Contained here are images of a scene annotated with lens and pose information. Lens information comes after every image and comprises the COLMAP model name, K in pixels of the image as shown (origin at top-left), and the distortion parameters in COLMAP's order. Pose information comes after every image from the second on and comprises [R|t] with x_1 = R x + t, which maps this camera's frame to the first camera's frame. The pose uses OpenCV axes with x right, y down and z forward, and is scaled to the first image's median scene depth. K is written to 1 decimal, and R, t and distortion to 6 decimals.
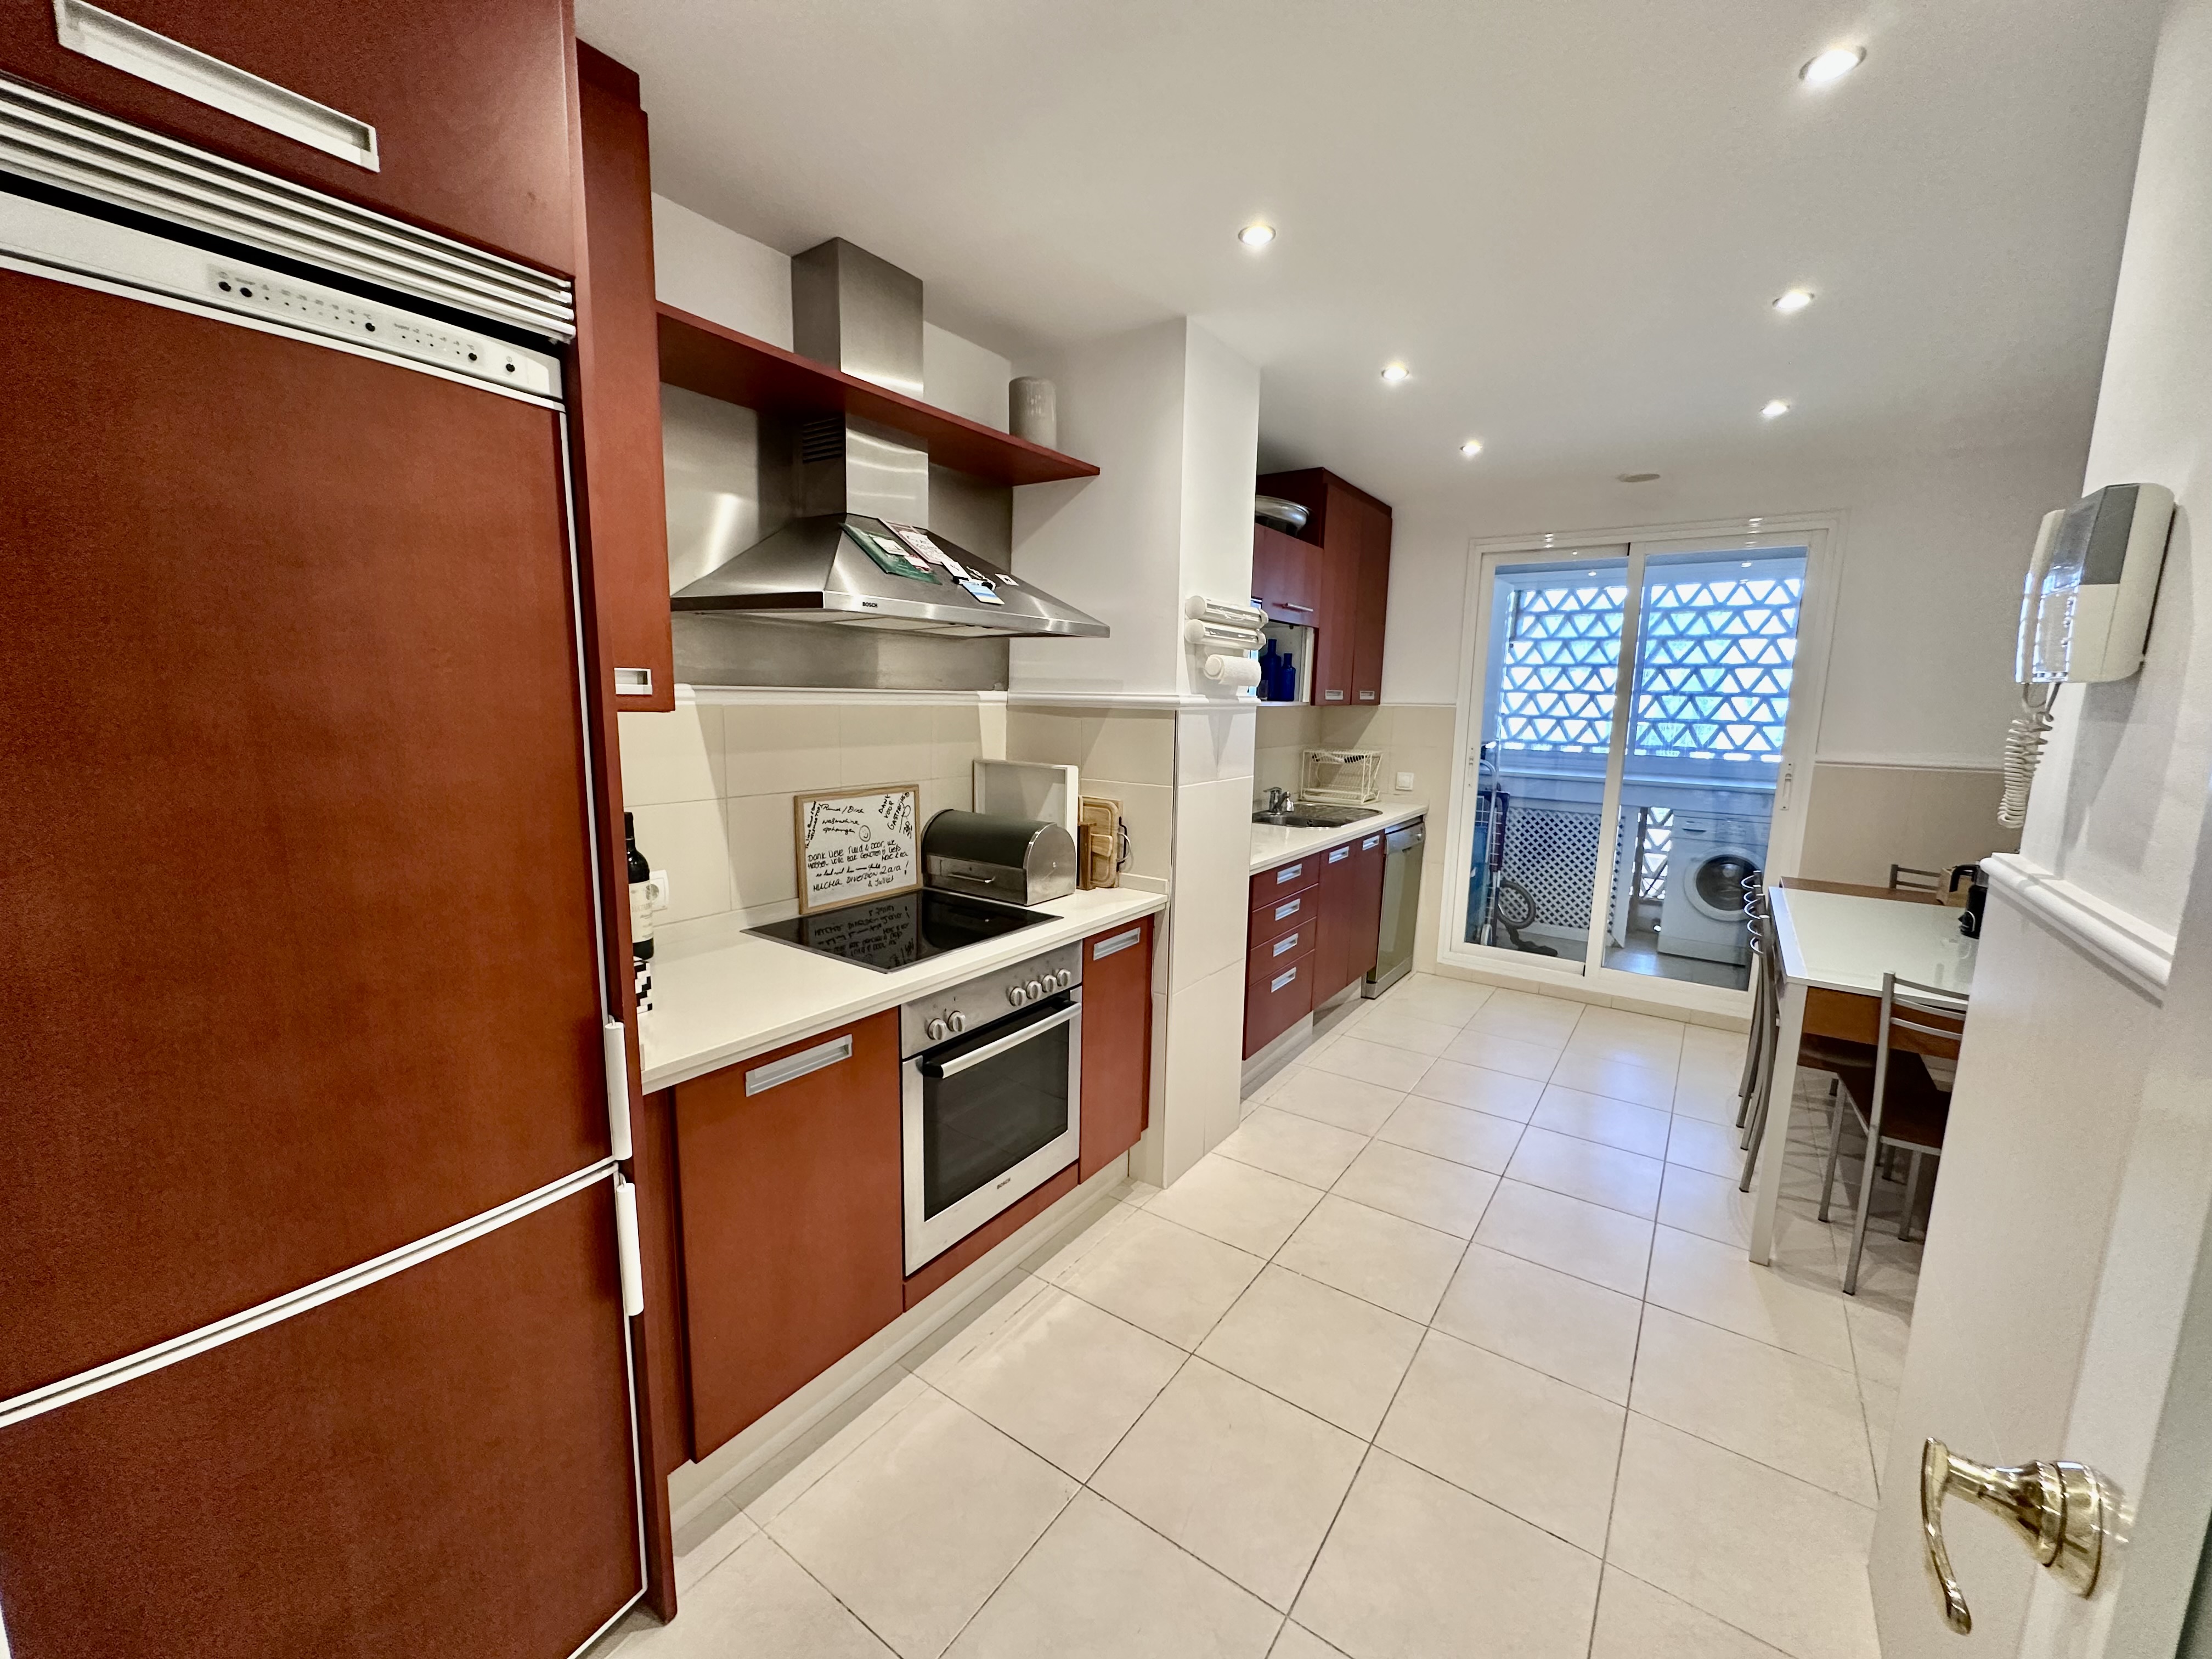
lens RADIAL K [[886.7, 0, 1104.4], [0, 886.7, 831.0], [0, 0, 1]] dist [-0.004200, 0.000733]
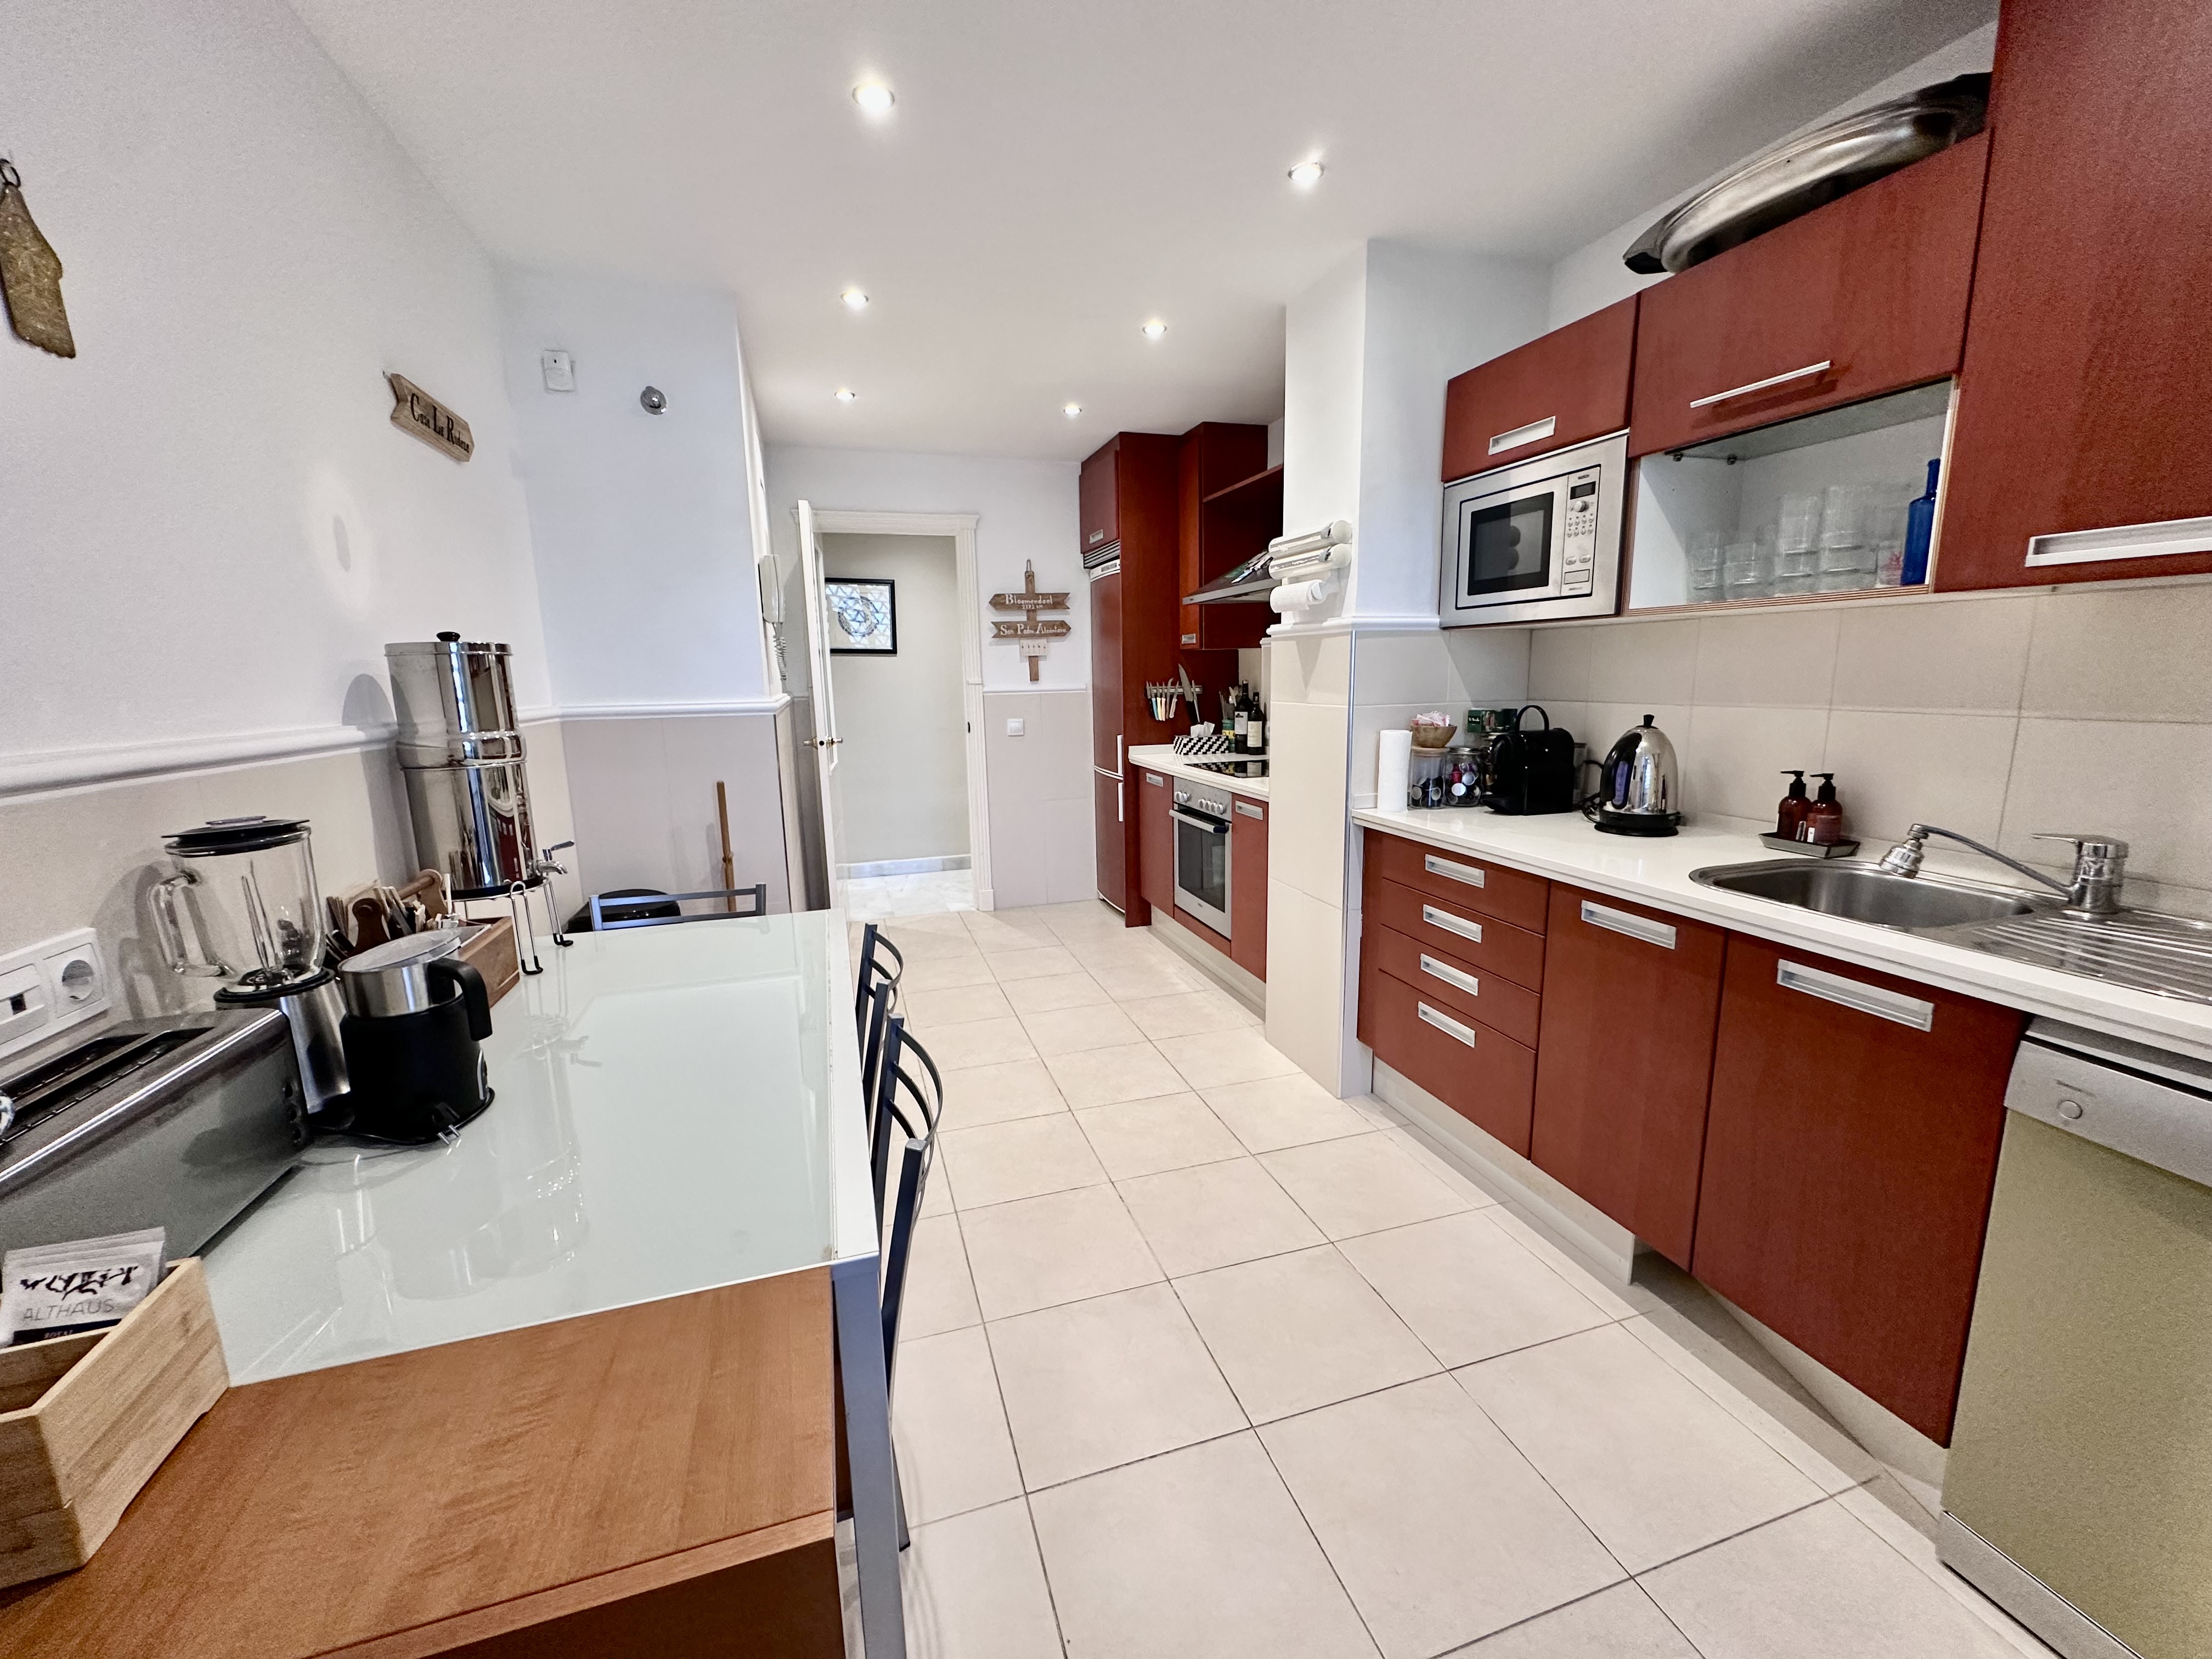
lens RADIAL K [[886.7, 0, 1104.4], [0, 886.7, 831.0], [0, 0, 1]] dist [-0.004200, 0.000733]
pose [[-0.615295, 0.128837, -0.777698, 1.133647], [-0.116729, 0.960787, 0.251521, -0.151596], [0.779607, 0.245539, -0.576128, 1.489141]]
